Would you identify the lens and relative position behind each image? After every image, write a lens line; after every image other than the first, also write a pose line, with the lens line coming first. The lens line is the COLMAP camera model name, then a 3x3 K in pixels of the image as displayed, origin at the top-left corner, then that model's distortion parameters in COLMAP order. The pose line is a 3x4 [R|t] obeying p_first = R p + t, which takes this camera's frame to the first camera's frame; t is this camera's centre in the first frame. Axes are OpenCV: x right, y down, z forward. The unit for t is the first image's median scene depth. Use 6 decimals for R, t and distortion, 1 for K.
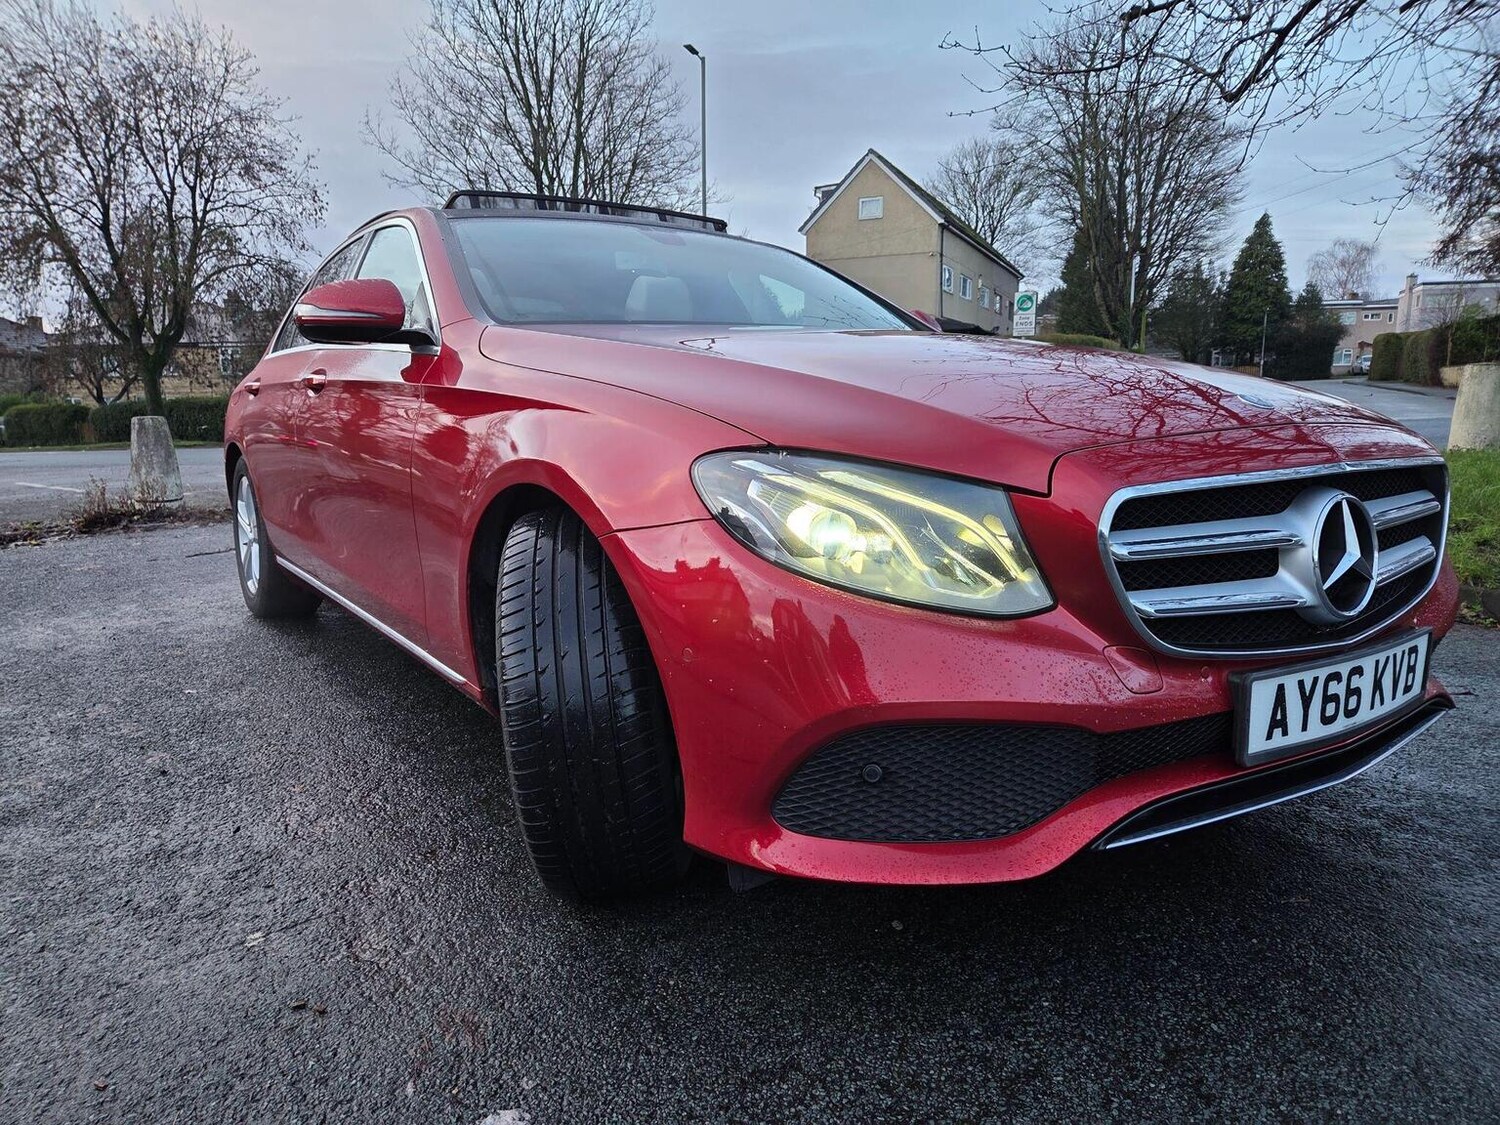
lens RADIAL K [[1016.9, 0, 757.7], [0, 1016.9, 579.2], [0, 0, 1]] dist [0.075329, -0.060628]
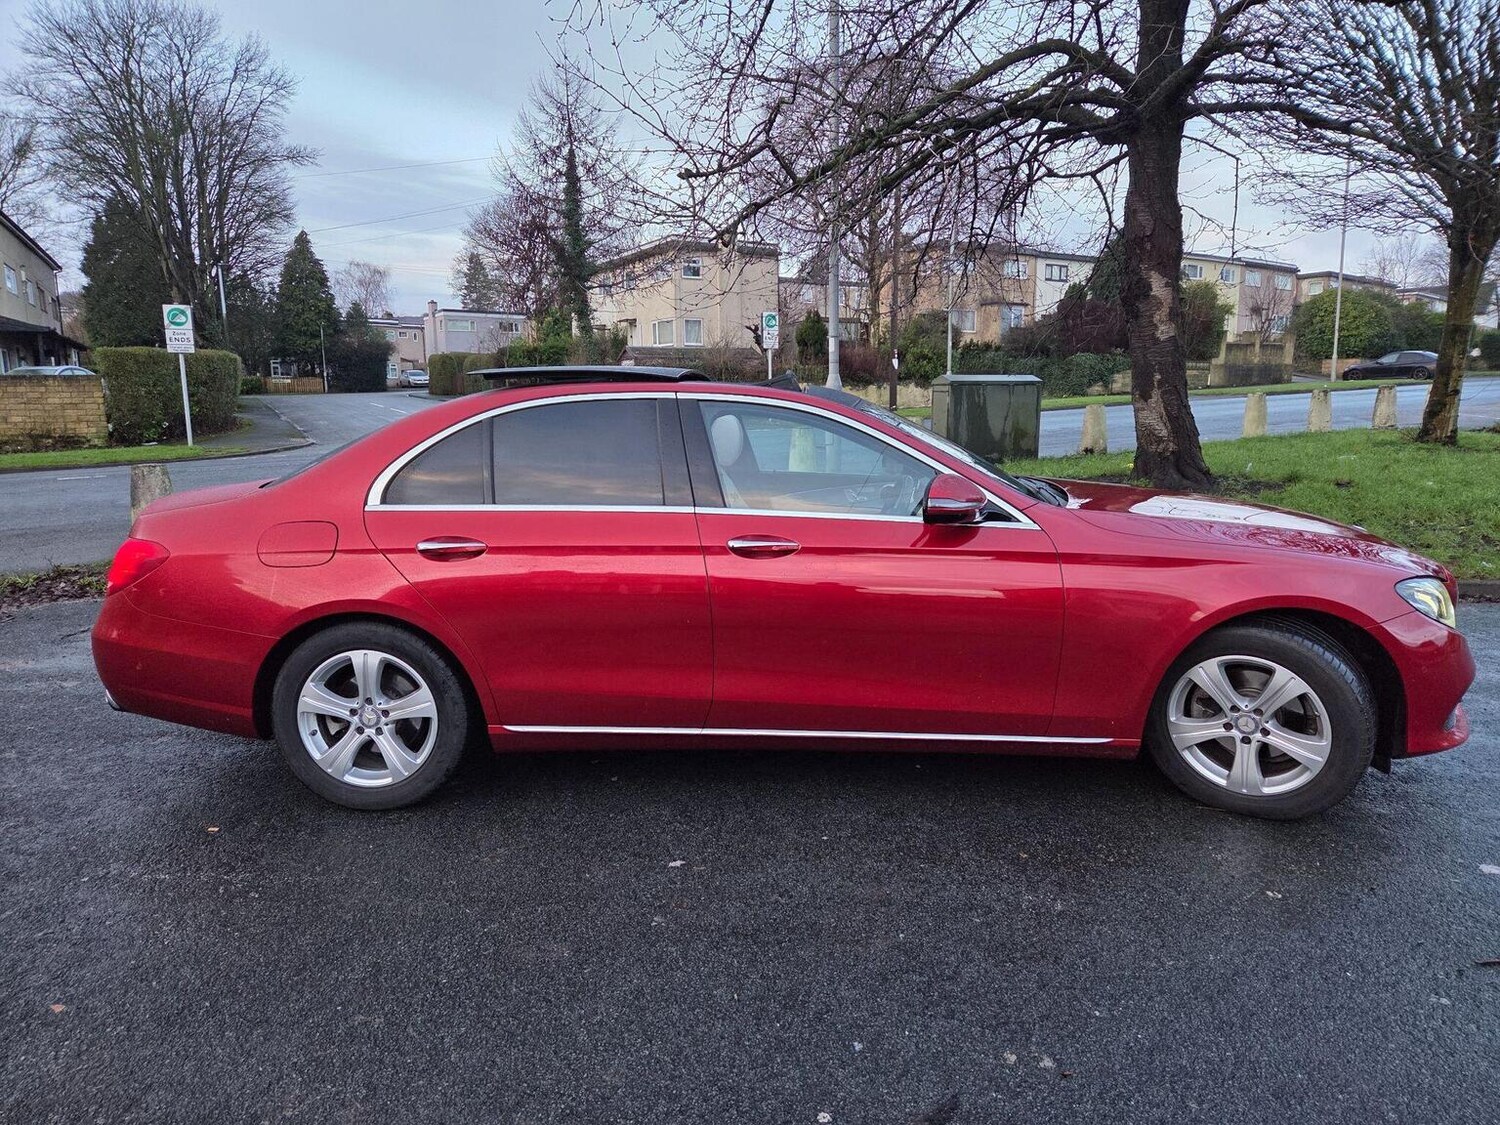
lens RADIAL K [[1000.8, 0, 763.2], [0, 1000.8, 577.8], [0, 0, 1]] dist [0.083473, -0.063084]
pose [[0.623857, -0.139091, 0.769062, -0.096310], [0.139451, 0.988055, 0.065577, -0.017353], [-0.768997, 0.066336, 0.635802, 0.022874]]
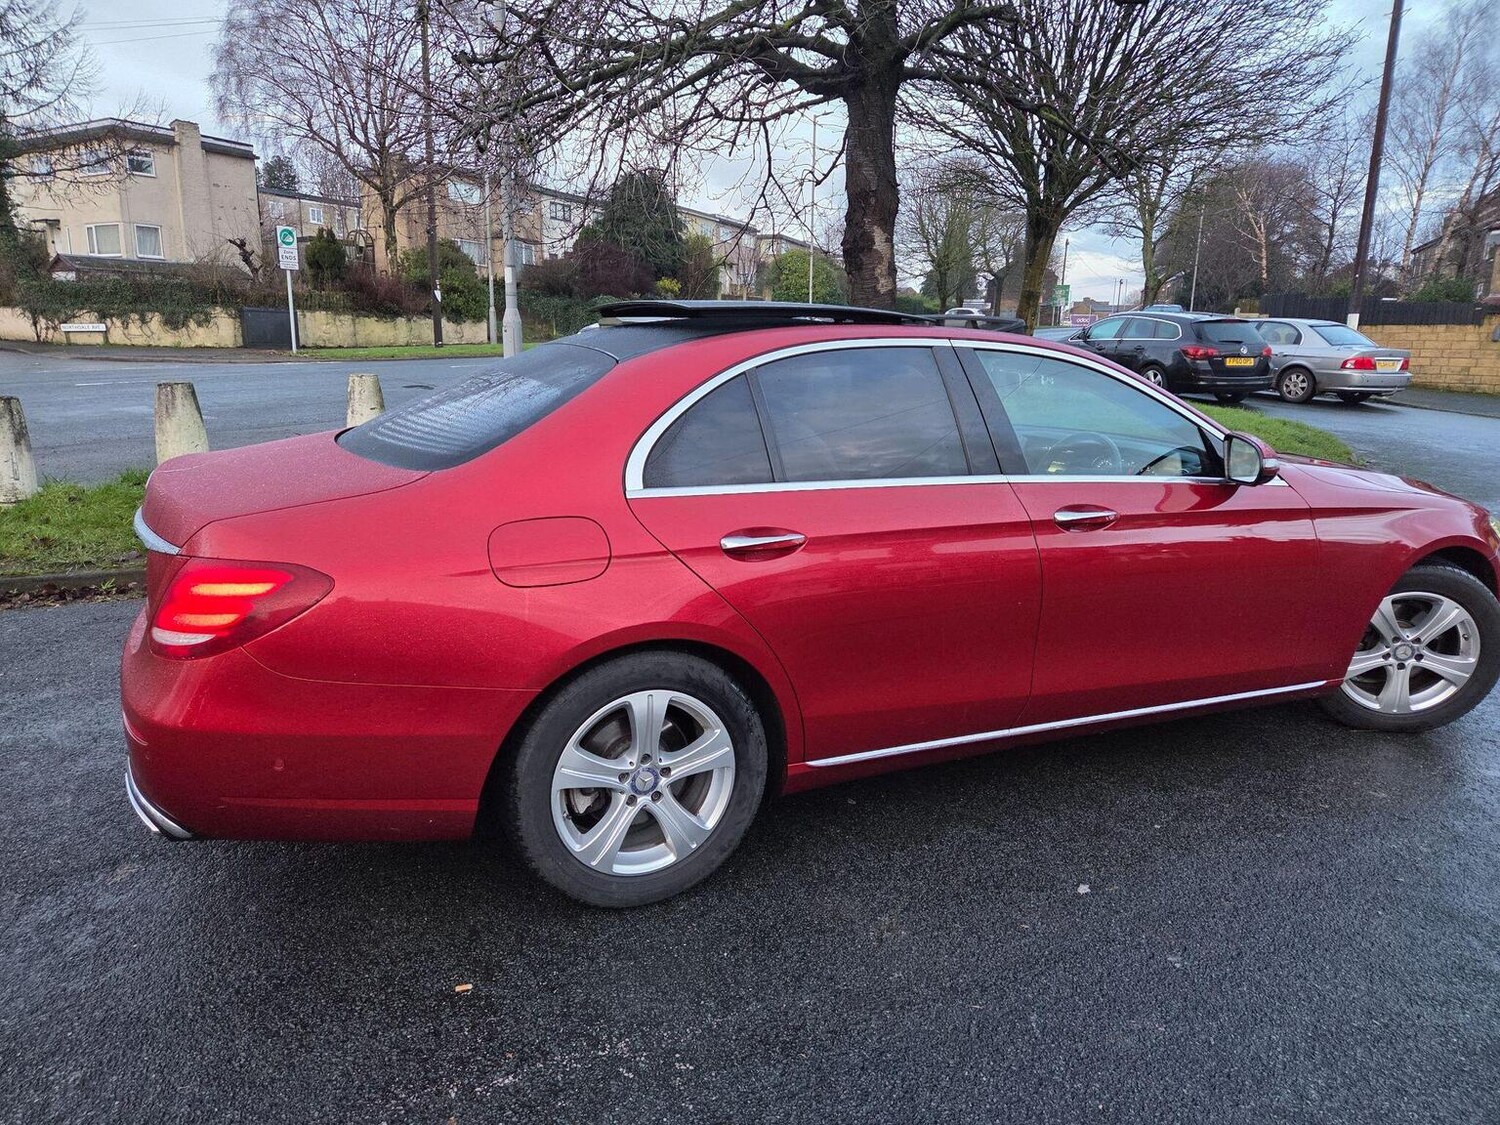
lens RADIAL K [[1004.4, 0, 743.1], [0, 1004.4, 570.1], [0, 0, 1]] dist [0.072648, -0.058401]
pose [[0.182975, -0.211929, 0.960003, -0.109013], [0.147043, 0.971404, 0.186420, -0.028315], [-0.972059, 0.107052, 0.208906, 0.084874]]
